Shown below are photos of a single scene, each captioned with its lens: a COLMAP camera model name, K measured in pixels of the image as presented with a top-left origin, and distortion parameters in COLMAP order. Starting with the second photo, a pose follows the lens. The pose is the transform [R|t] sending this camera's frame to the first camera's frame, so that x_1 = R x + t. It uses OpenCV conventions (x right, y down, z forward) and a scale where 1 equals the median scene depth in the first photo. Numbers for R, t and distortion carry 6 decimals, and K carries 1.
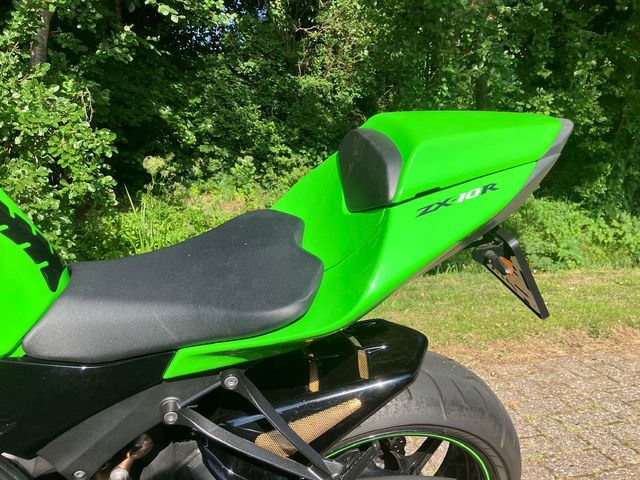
lens RADIAL K [[524.6, 0, 323.6], [0, 524.6, 239.0], [0, 0, 1]] dist [0.030528, -0.030665]
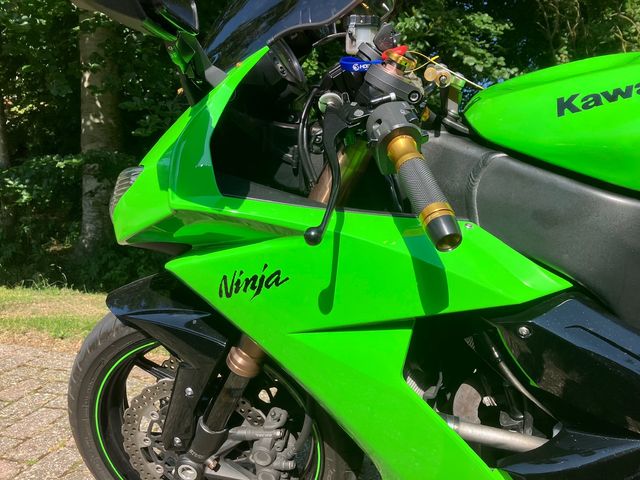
lens RADIAL K [[524.6, 0, 325.9], [0, 524.6, 227.4], [0, 0, 1]] dist [0.030528, -0.030665]
pose [[0.918973, 0.084755, -0.385104, -0.094457], [-0.135816, 0.984903, -0.107335, 0.035855], [0.370193, 0.150941, 0.916610, -0.022948]]
